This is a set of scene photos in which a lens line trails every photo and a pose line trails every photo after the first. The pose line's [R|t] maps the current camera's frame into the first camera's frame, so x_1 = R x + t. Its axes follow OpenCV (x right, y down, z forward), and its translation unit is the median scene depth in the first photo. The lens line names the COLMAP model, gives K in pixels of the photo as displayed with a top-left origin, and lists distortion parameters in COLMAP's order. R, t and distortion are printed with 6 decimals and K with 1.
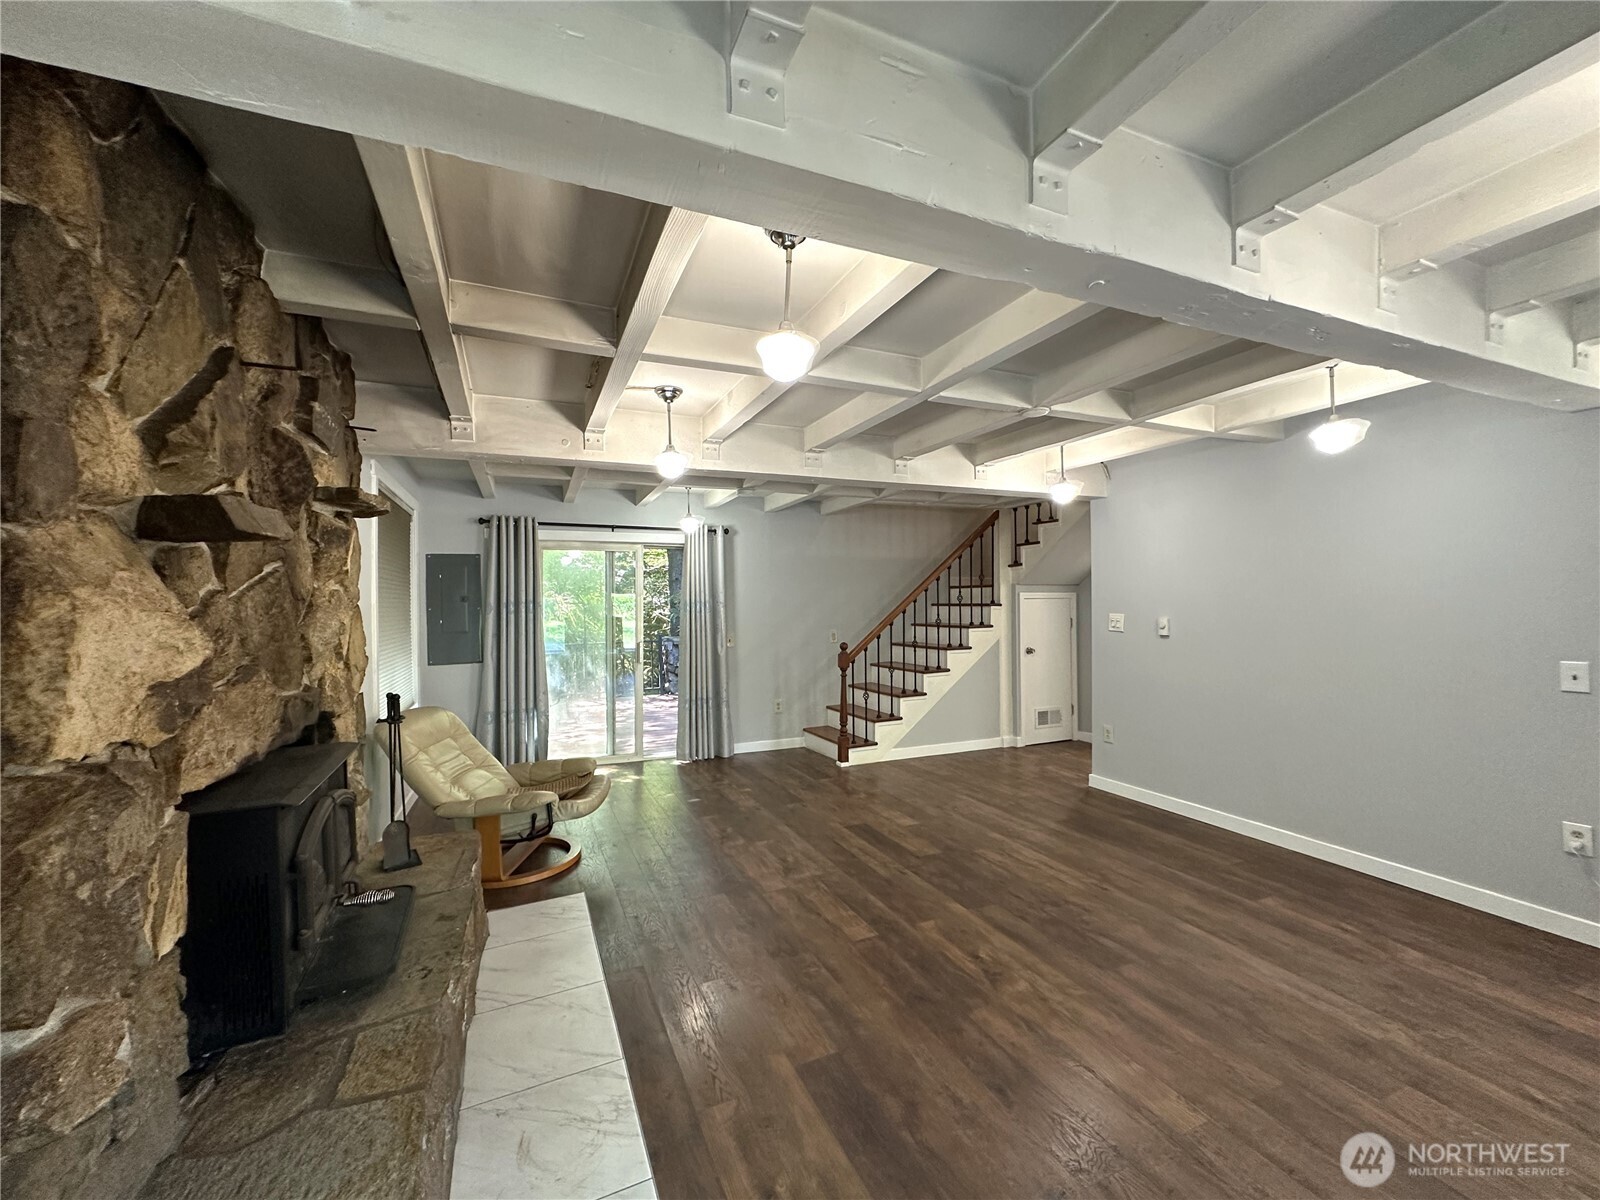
lens RADIAL K [[635.7, 0, 803.9], [0, 635.7, 601.8], [0, 0, 1]] dist [-0.003012, 0.000210]
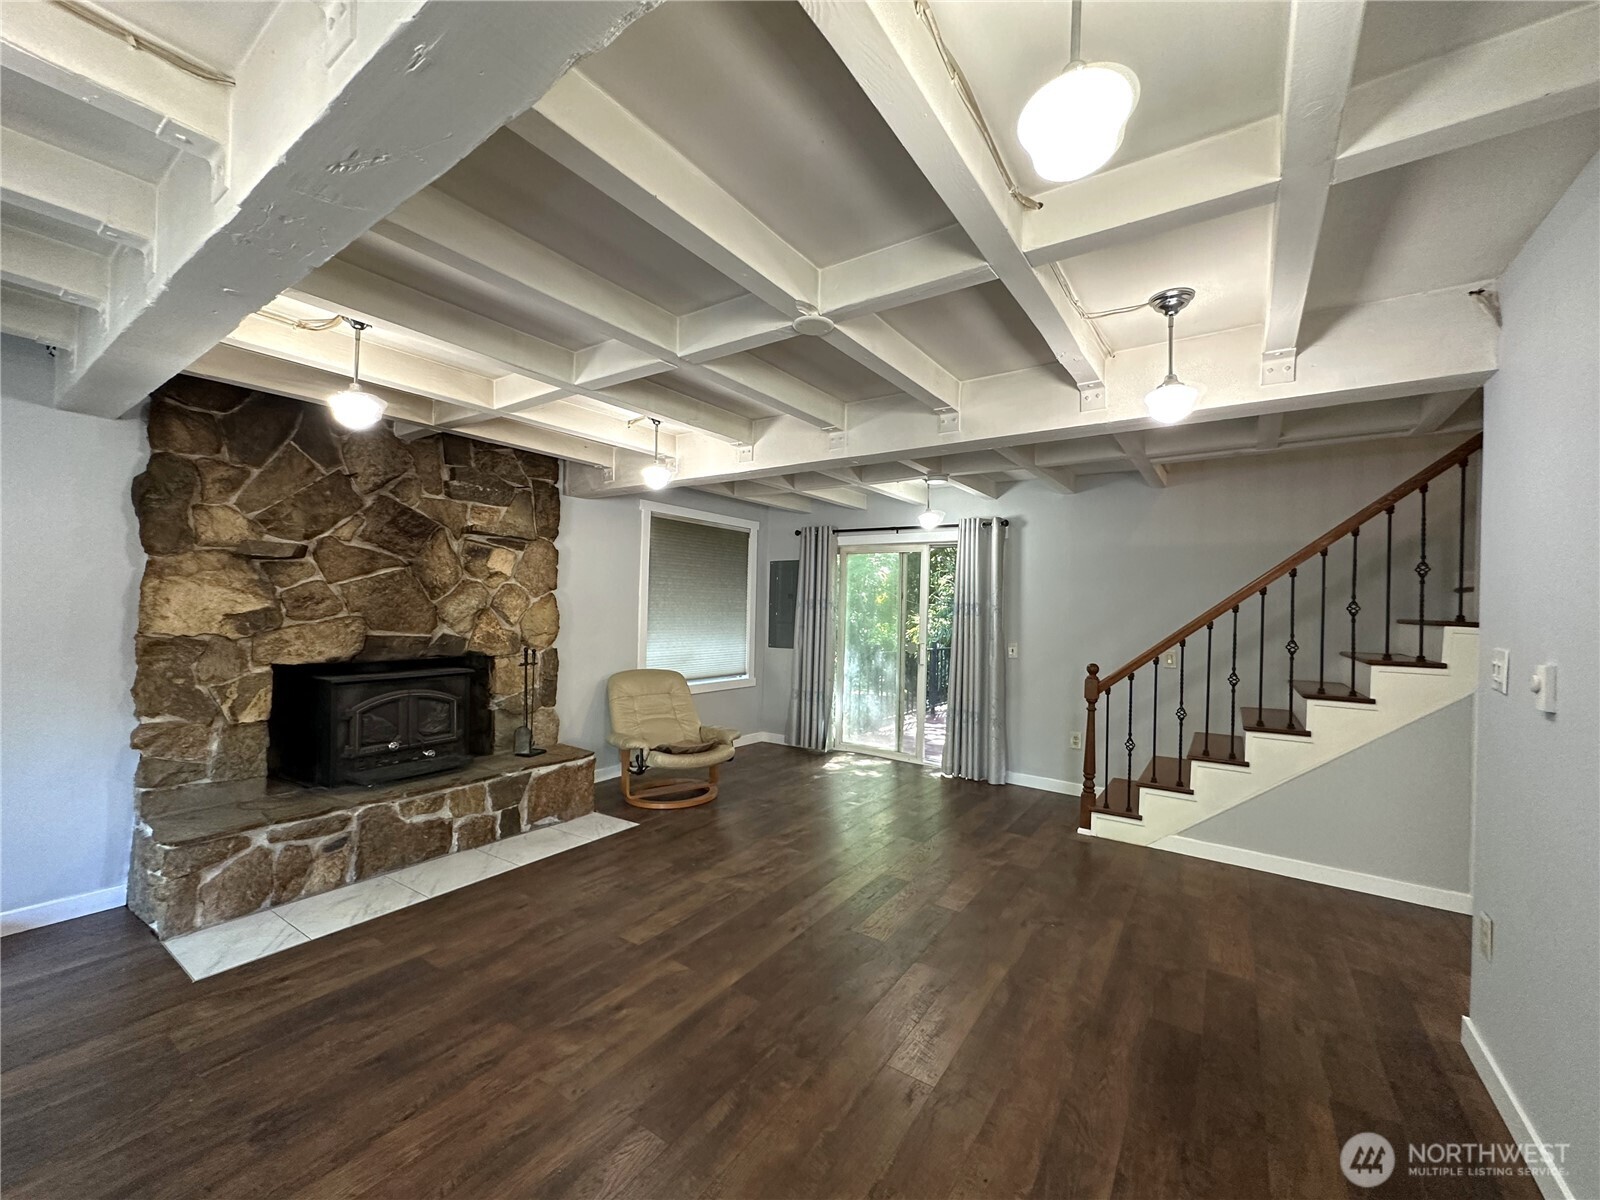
lens RADIAL K [[635.7, 0, 793.4], [0, 635.7, 597.6], [0, 0, 1]] dist [-0.003012, 0.000210]
pose [[0.527087, 0.014553, -0.849687, 0.554191], [-0.028504, 0.999594, -0.000561, -0.000968], [0.849333, 0.024516, 0.527288, 0.364161]]
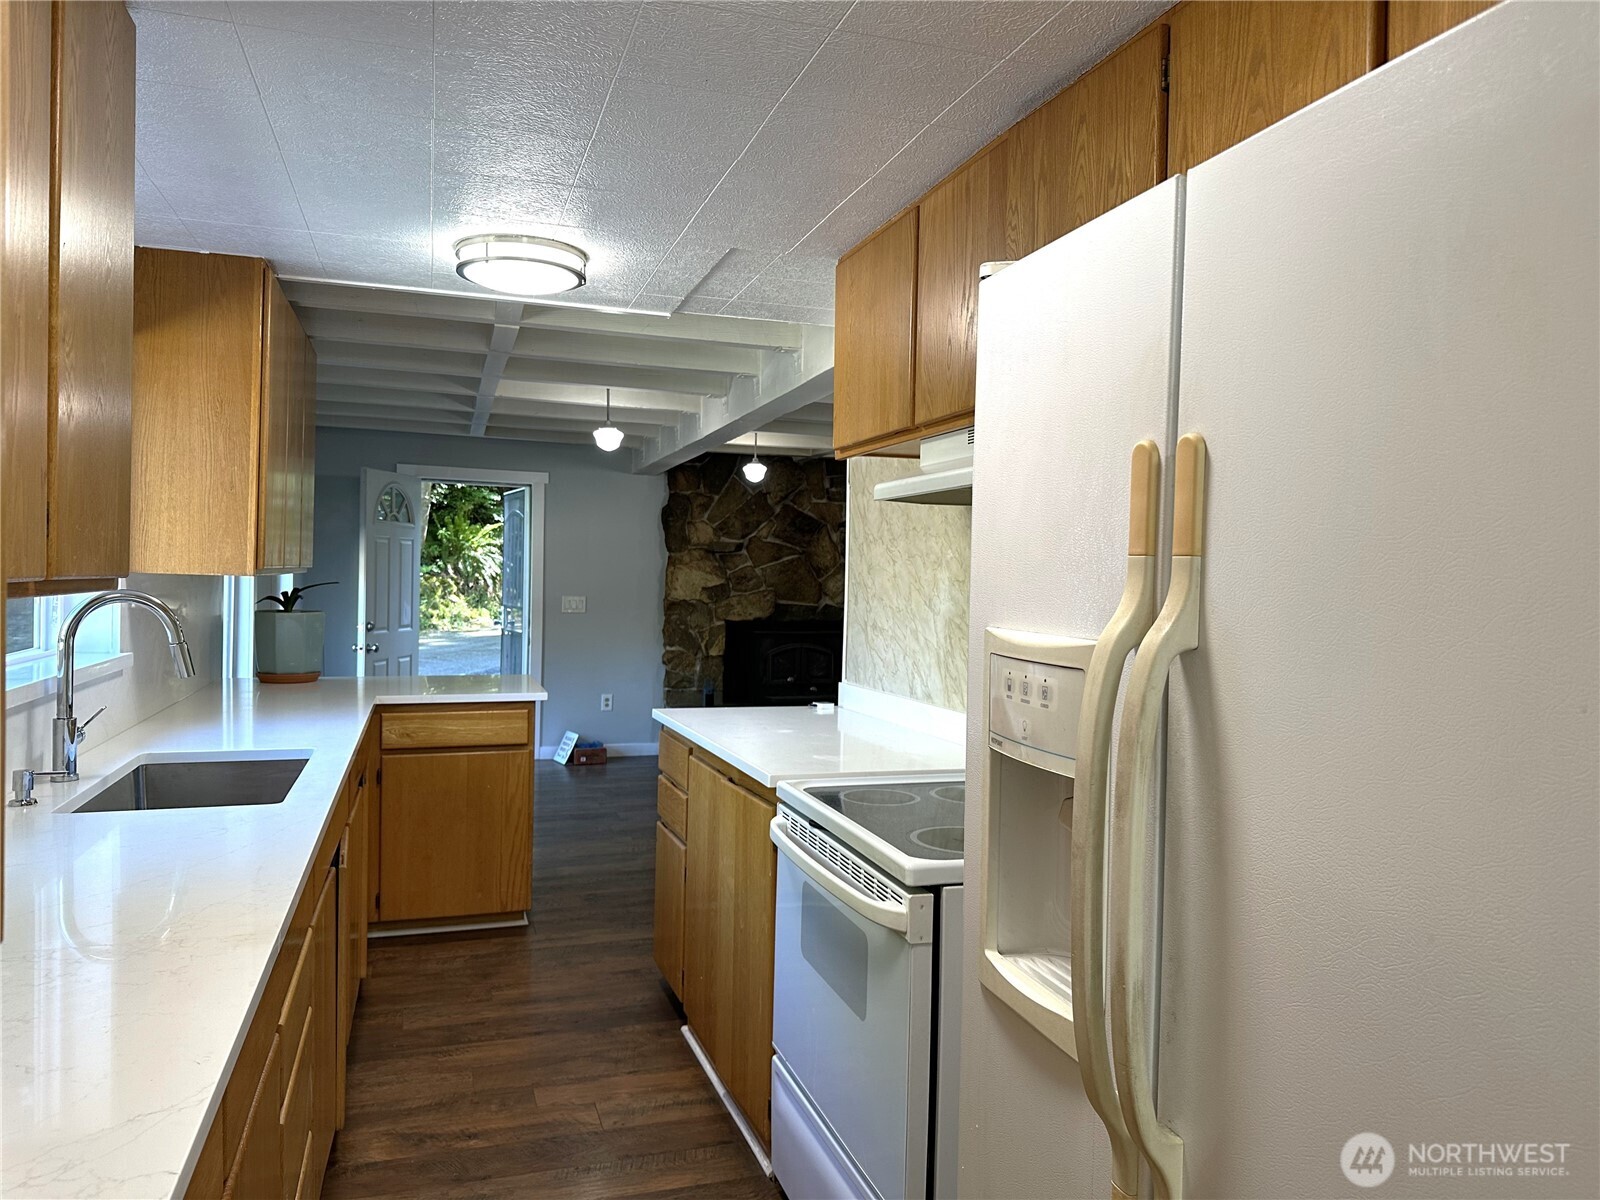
lens RADIAL K [[1122.7, 0, 801.9], [0, 1122.7, 597.5], [0, 0, 1]] dist [0.005304, -0.021508]
pose [[-0.089699, 0.029552, -0.995530, 1.471098], [-0.018795, 0.999331, 0.031359, -0.011821], [0.995792, 0.021524, -0.089083, 0.531514]]
